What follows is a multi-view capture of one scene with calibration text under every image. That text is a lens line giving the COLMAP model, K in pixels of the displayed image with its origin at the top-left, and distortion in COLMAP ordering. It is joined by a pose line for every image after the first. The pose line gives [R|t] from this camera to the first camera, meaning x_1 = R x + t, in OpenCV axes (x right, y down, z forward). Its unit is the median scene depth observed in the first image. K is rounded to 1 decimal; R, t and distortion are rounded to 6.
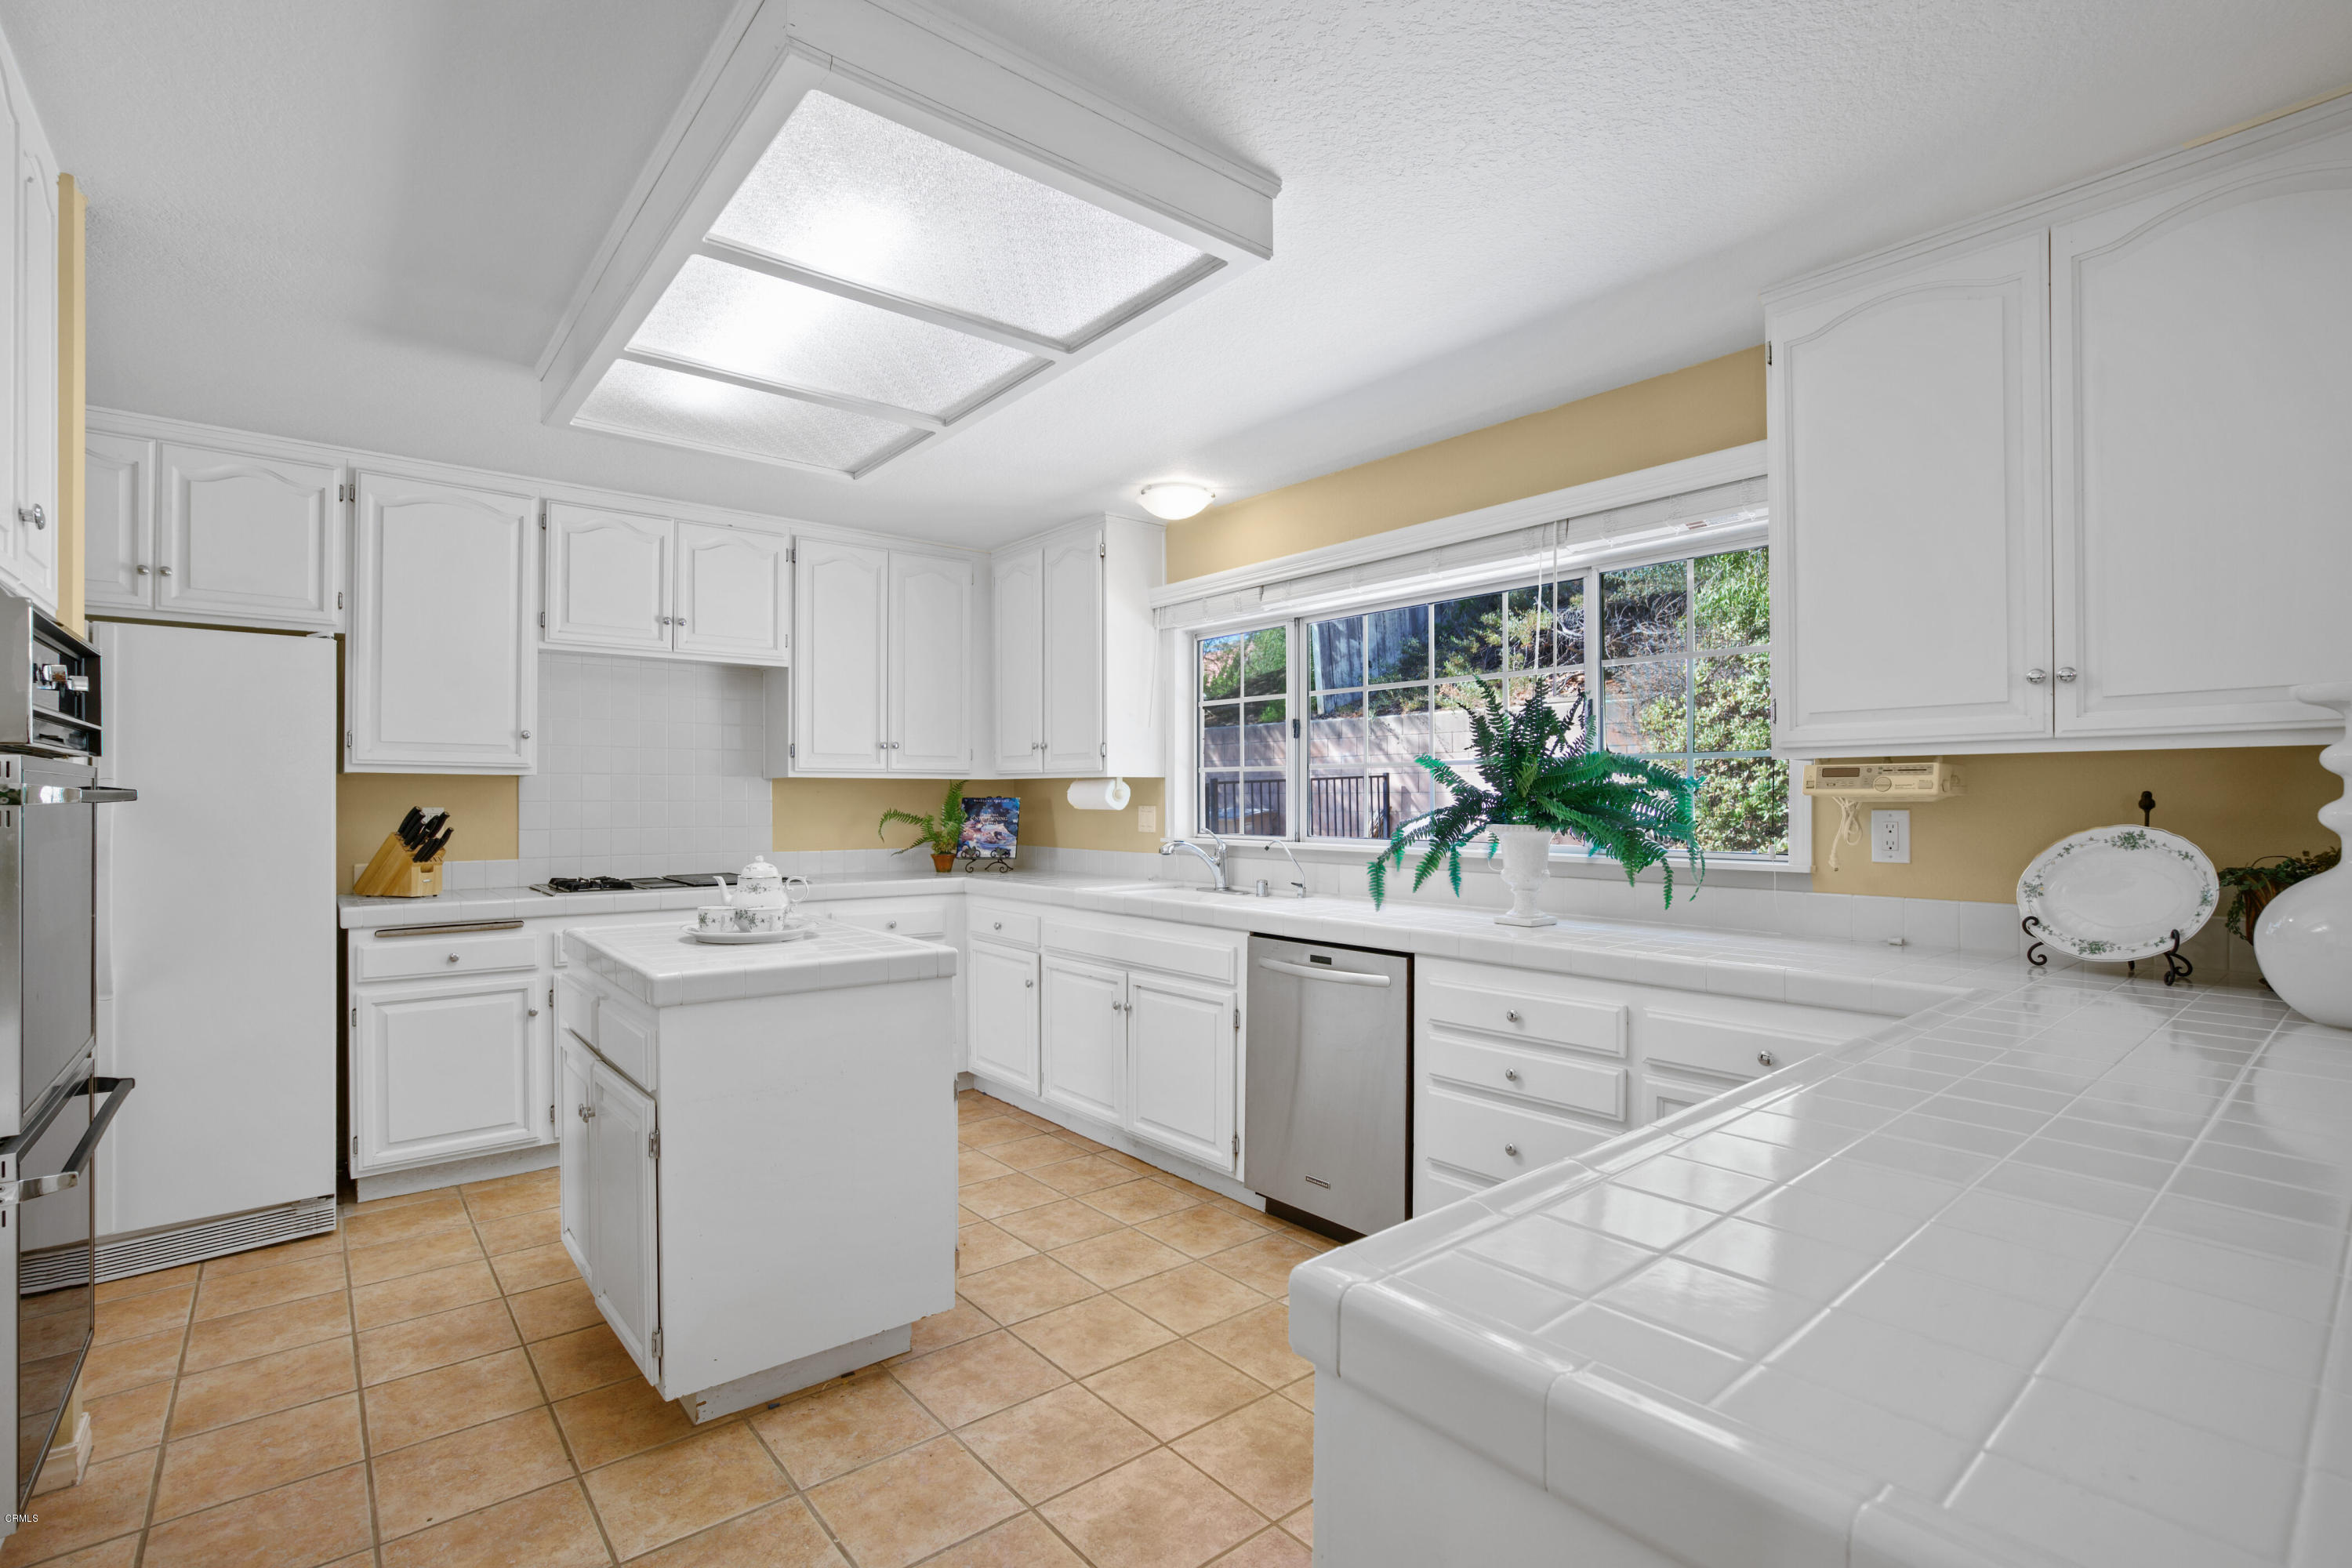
lens RADIAL K [[1083.3, 0, 1167.9], [0, 1083.3, 782.6], [0, 0, 1]] dist [-0.035766, 0.008700]
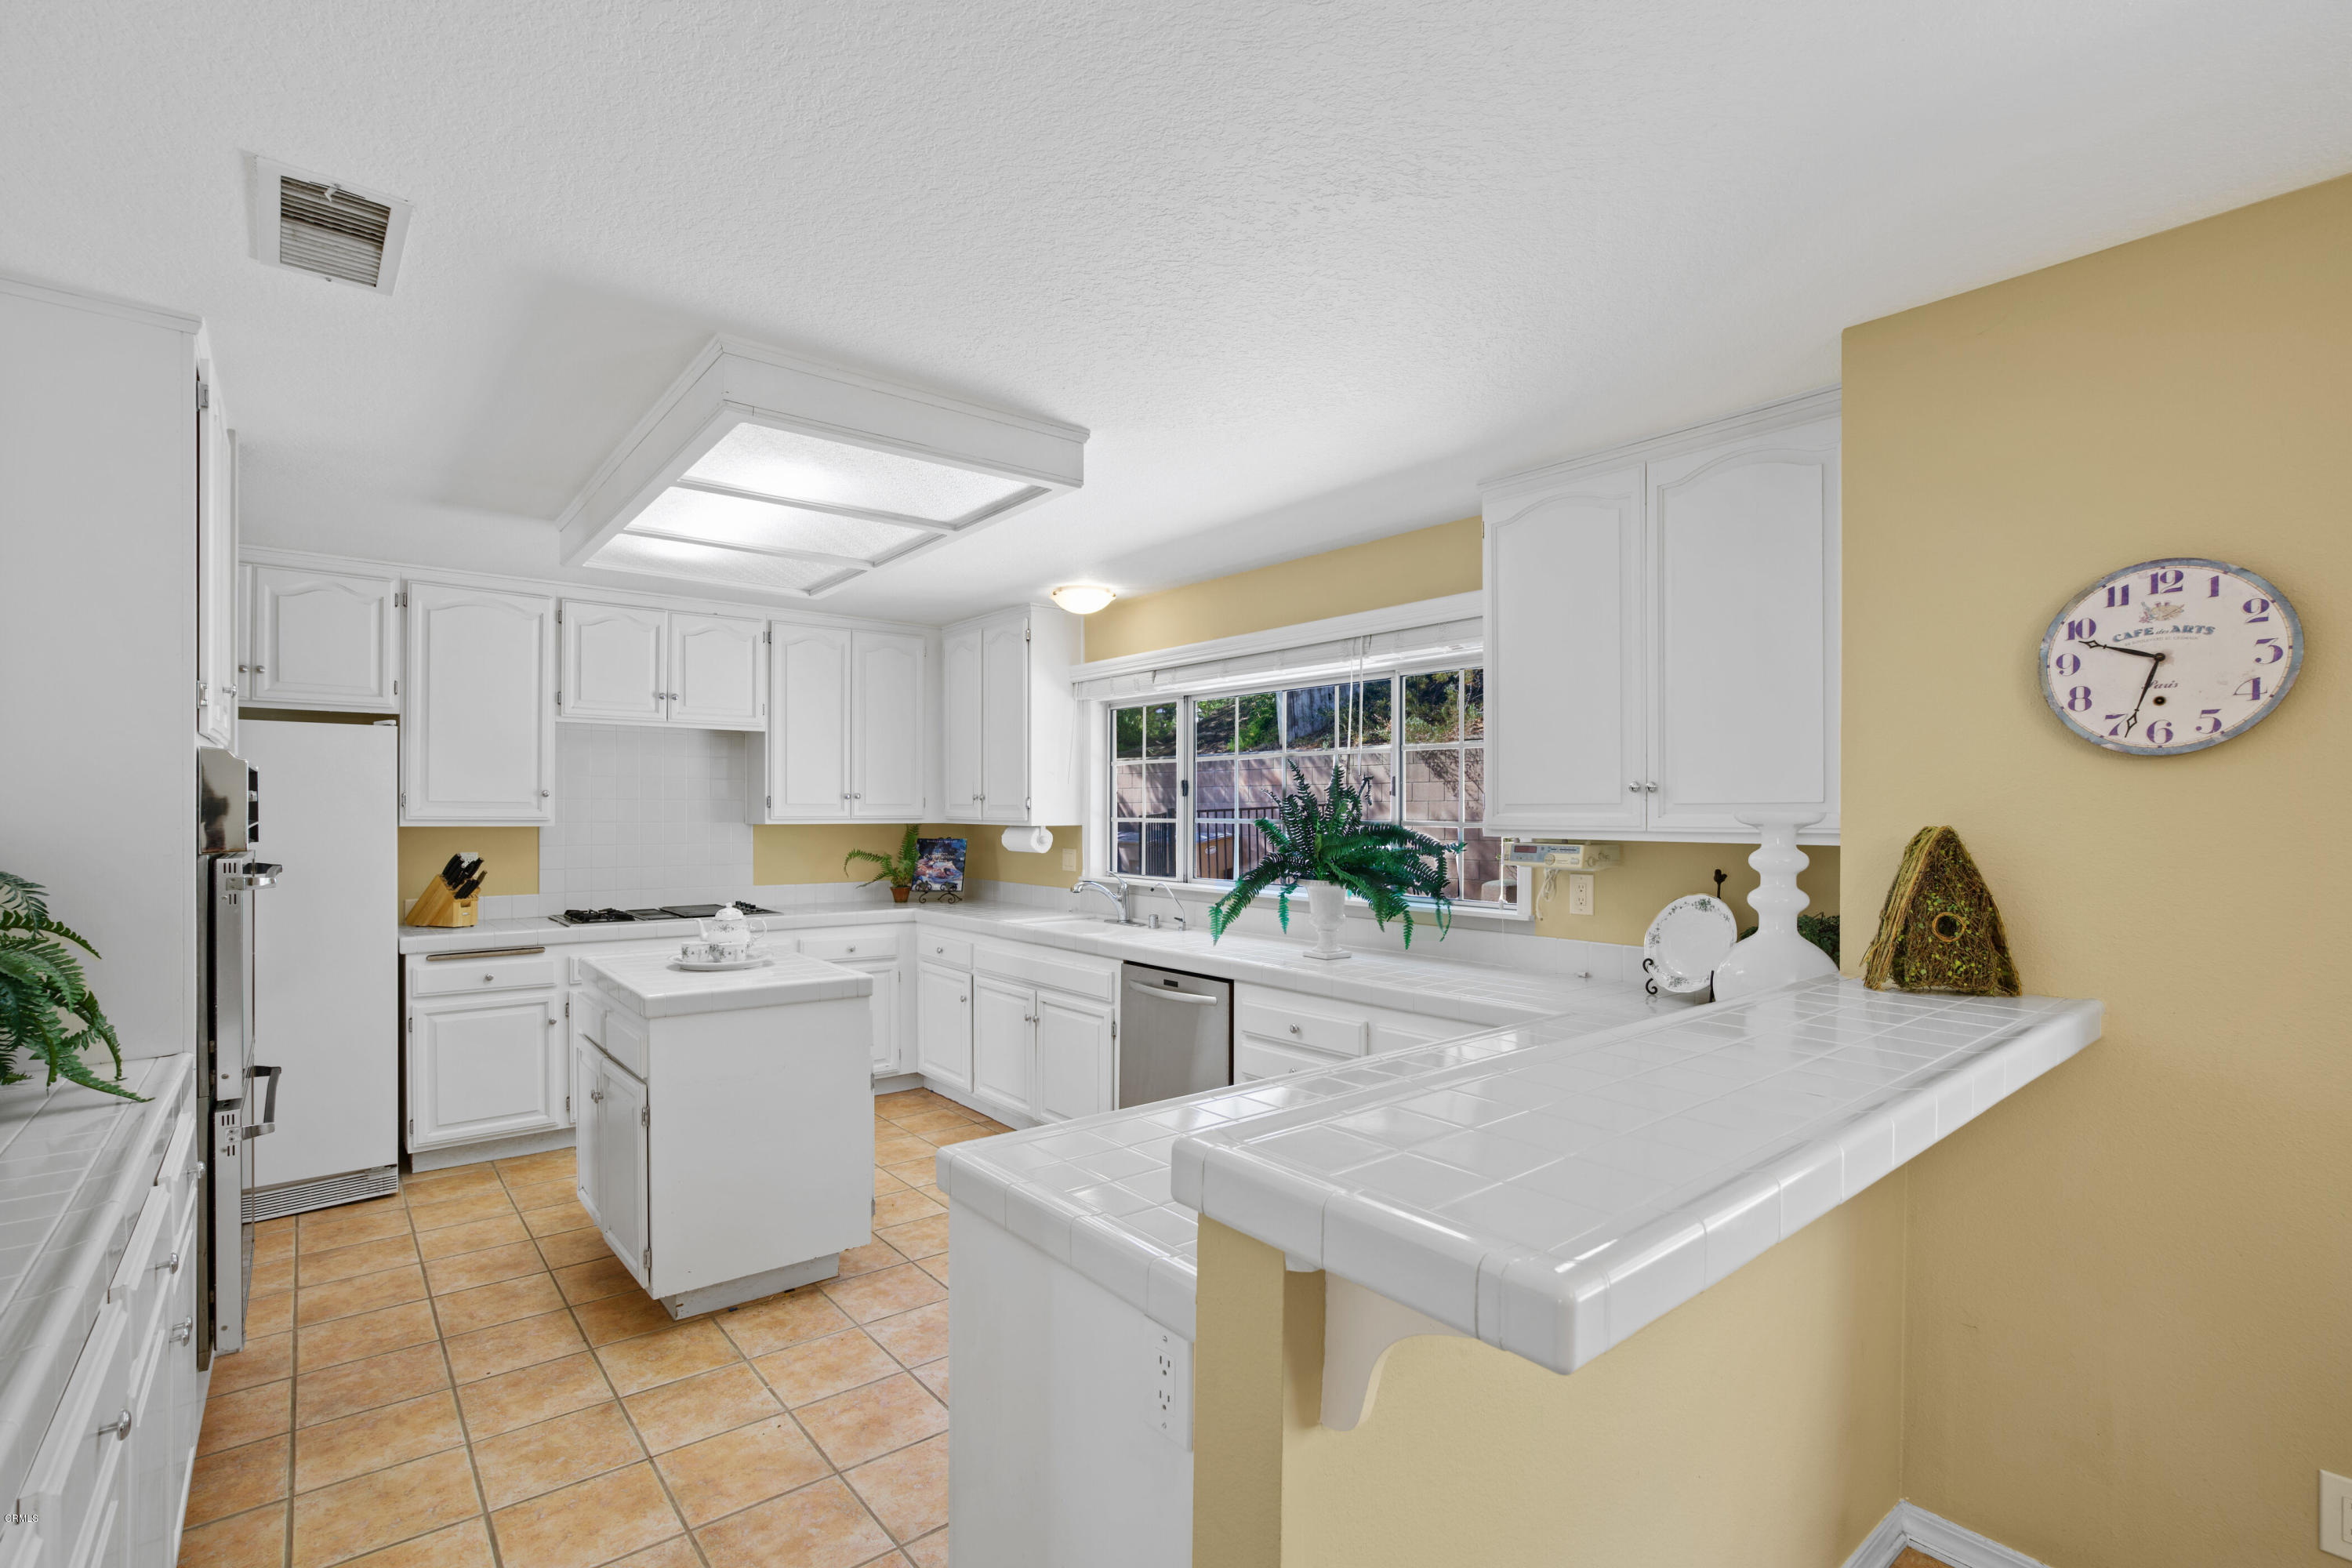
lens RADIAL K [[1083.3, 0, 1169.8], [0, 1083.3, 804.2], [0, 0, 1]] dist [-0.035766, 0.008700]
pose [[0.999985, 0.003830, -0.003837, 0.119435], [-0.003794, 0.999949, 0.009396, -0.048787], [0.003872, -0.009382, 0.999948, -0.224496]]
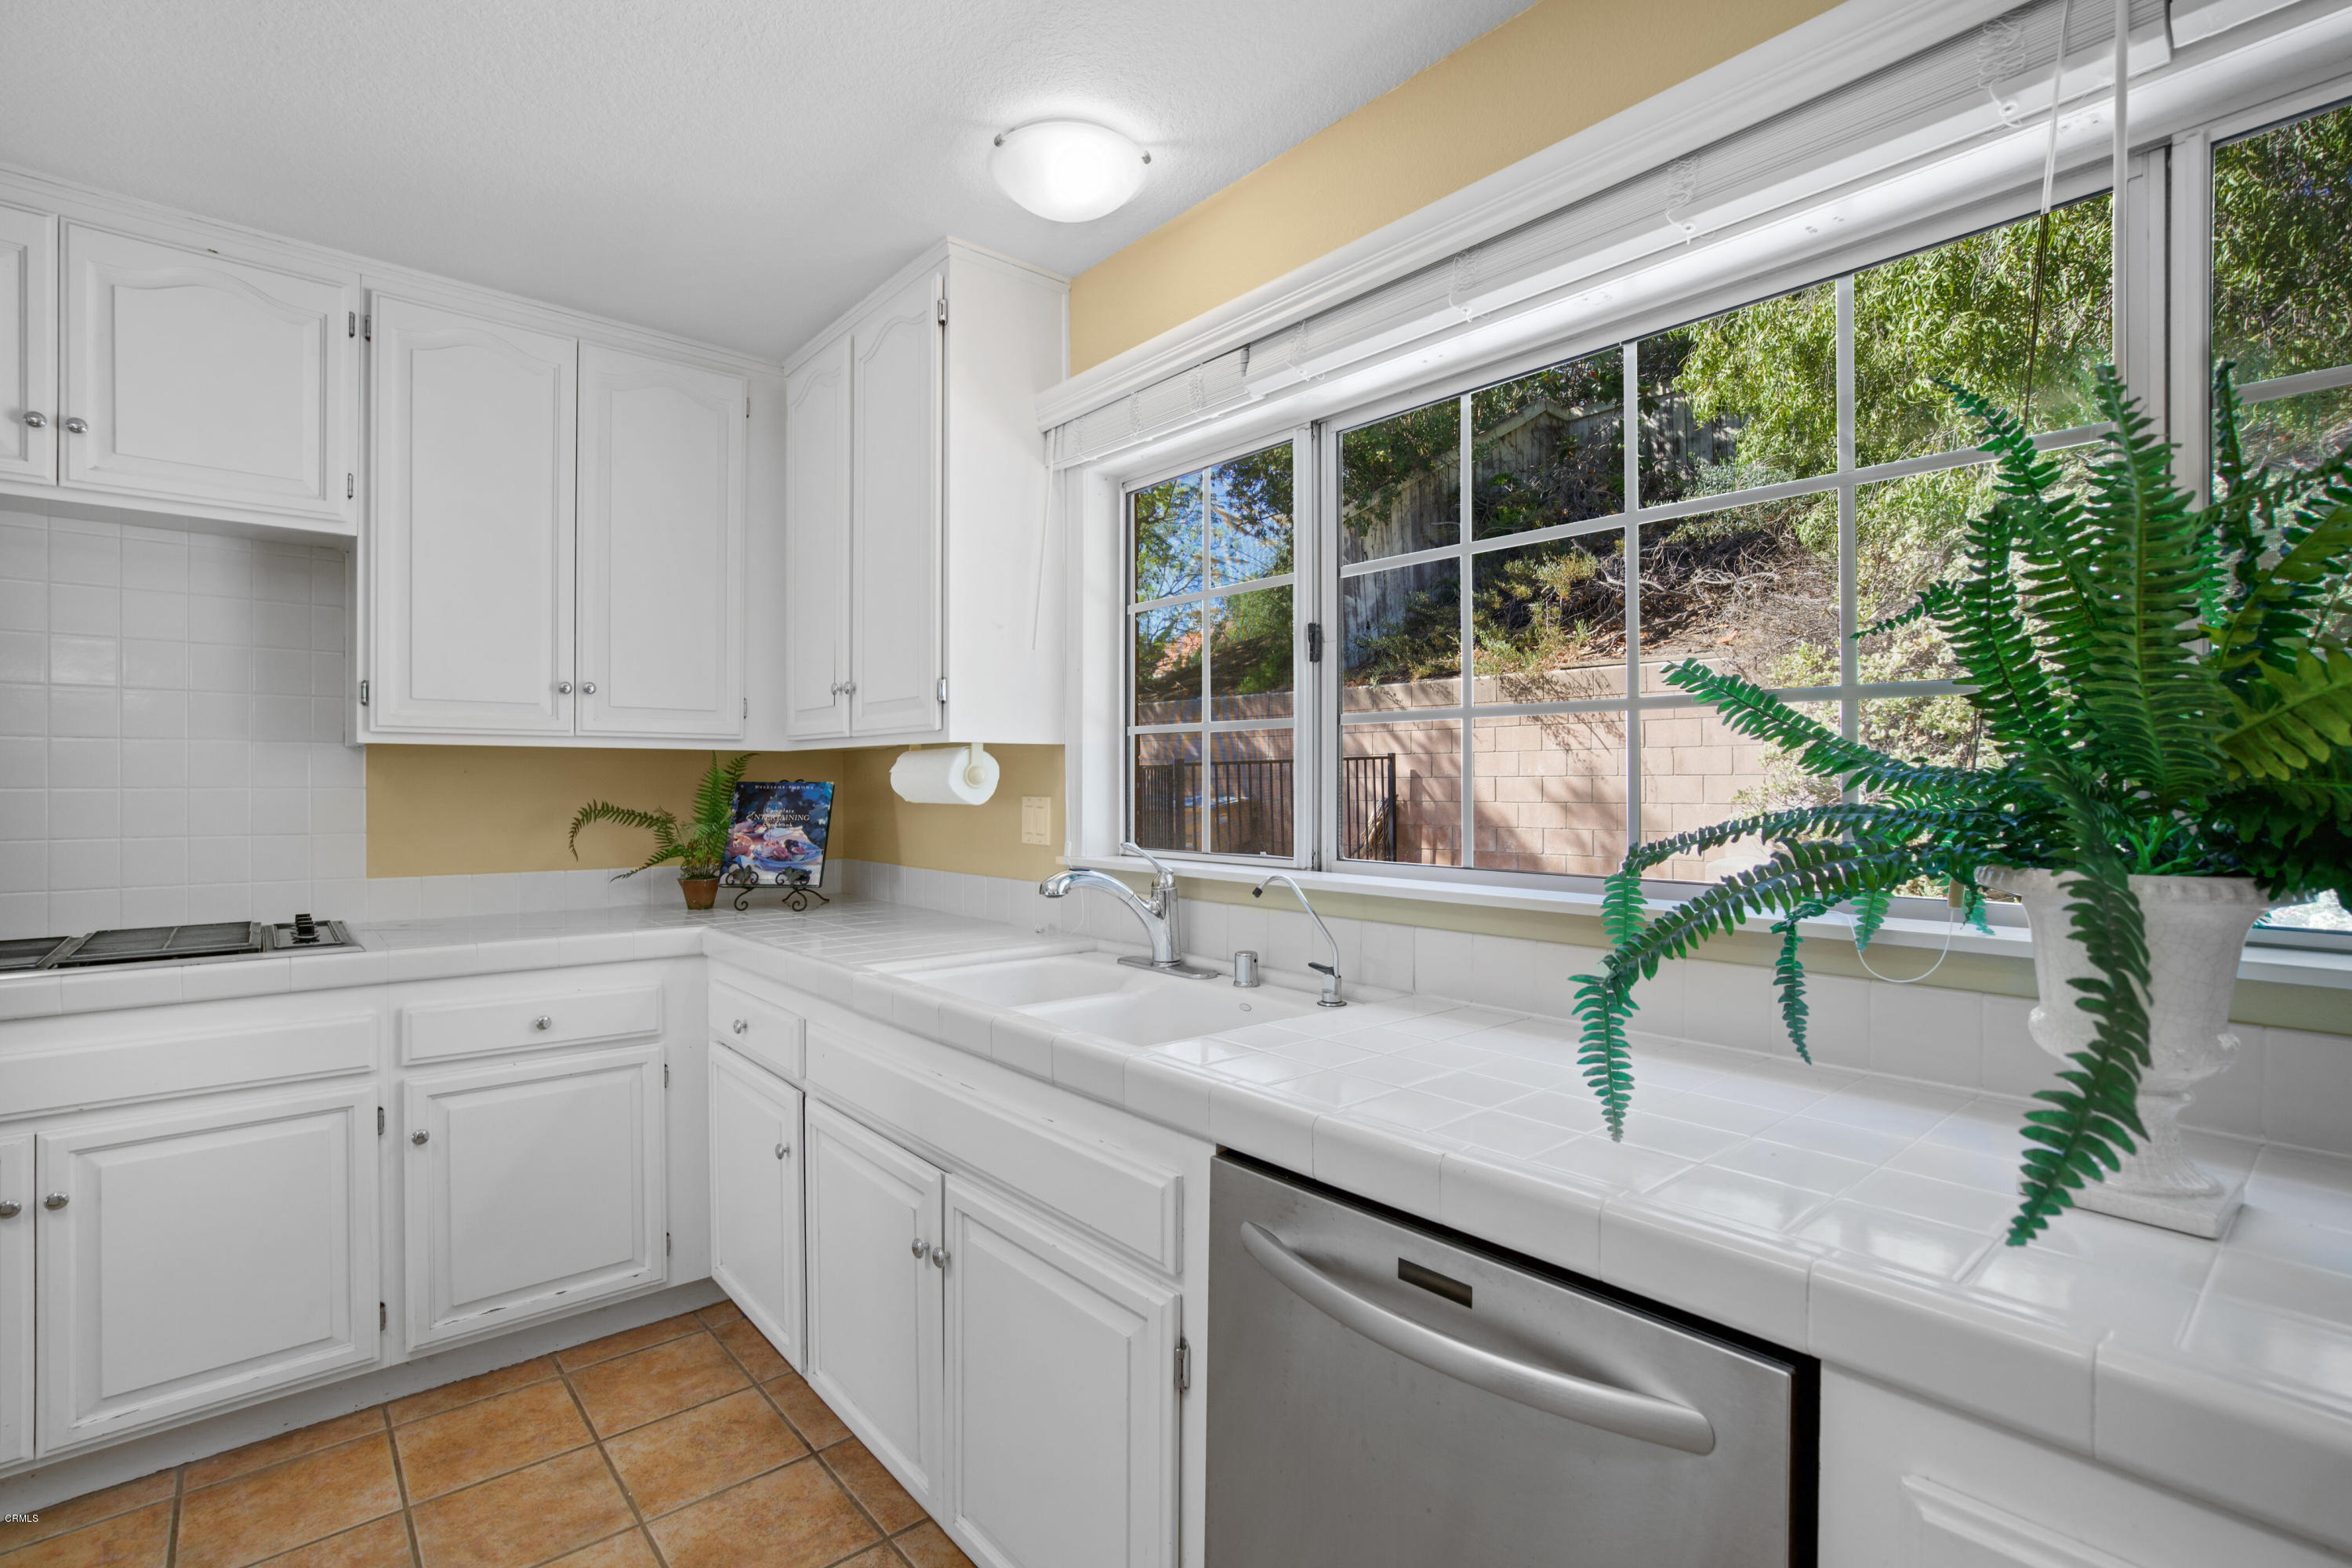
lens RADIAL K [[1083.3, 0, 1176.0], [0, 1083.3, 775.2], [0, 0, 1]] dist [-0.035766, 0.008700]
pose [[0.999583, 0.001505, 0.028845, 0.045566], [-0.001672, 0.999982, 0.005755, 0.009124], [-0.028836, -0.005800, 0.999567, 0.566137]]
